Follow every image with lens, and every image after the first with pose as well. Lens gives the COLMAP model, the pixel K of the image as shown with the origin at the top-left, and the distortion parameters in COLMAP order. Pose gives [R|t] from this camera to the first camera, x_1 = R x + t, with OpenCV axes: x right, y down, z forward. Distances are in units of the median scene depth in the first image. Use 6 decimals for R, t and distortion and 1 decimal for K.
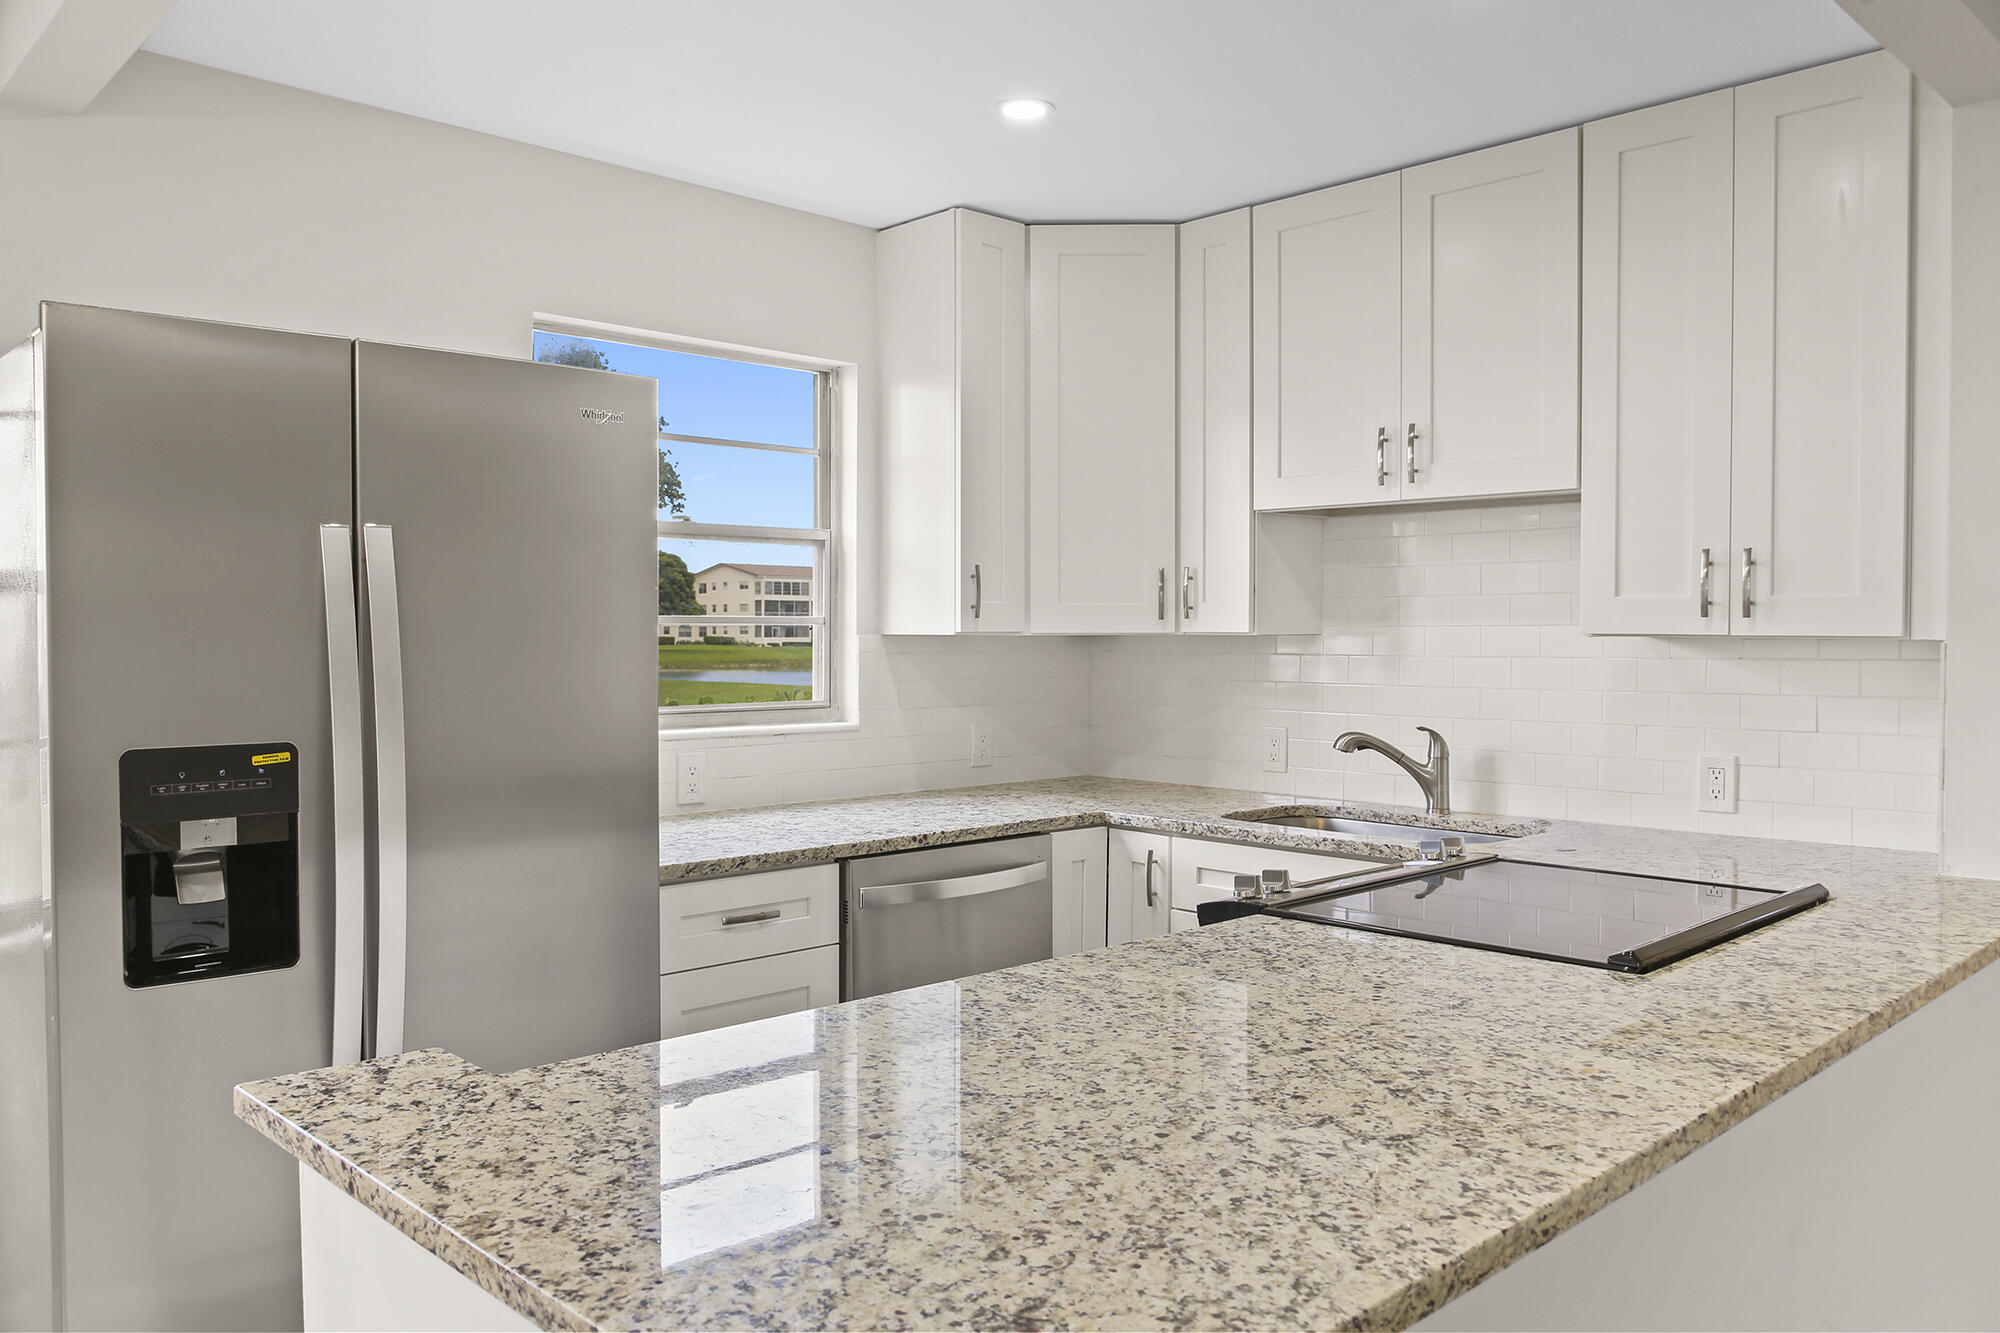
lens RADIAL K [[1478.9, 0, 1000.0], [0, 1478.9, 666.5], [0, 0, 1]] dist [-0.008772, -0.003906]
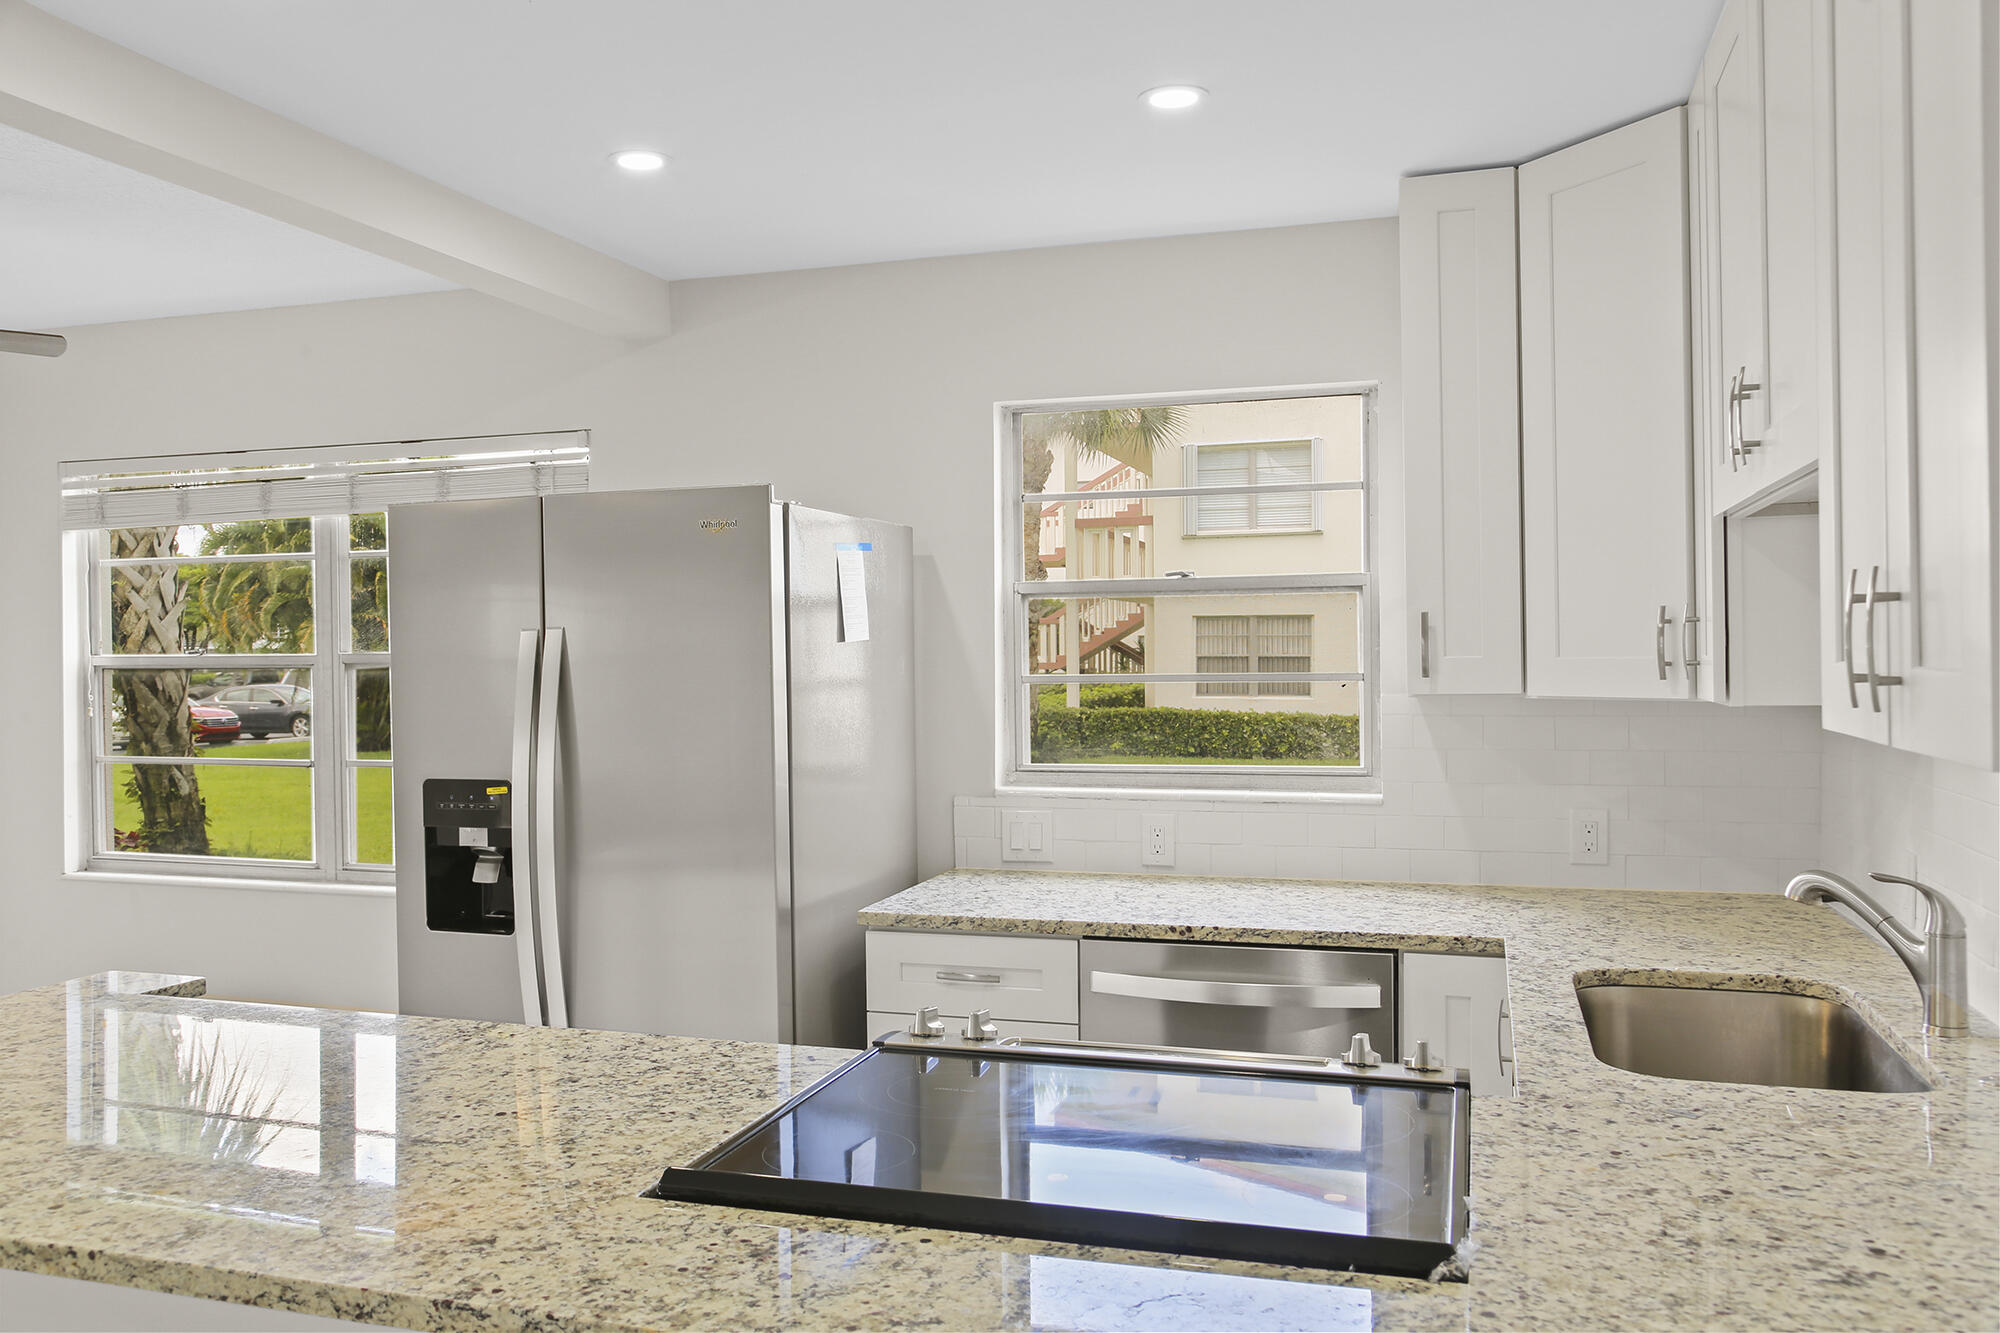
lens RADIAL K [[1560.0, 0, 1000.0], [0, 1560.0, 666.5], [0, 0, 1]] dist [-0.007337, -0.006413]
pose [[0.472482, -0.003814, -0.881332, 0.770571], [-0.007344, 0.999939, -0.008264, -0.035960], [0.881310, 0.010377, 0.472425, 0.489652]]
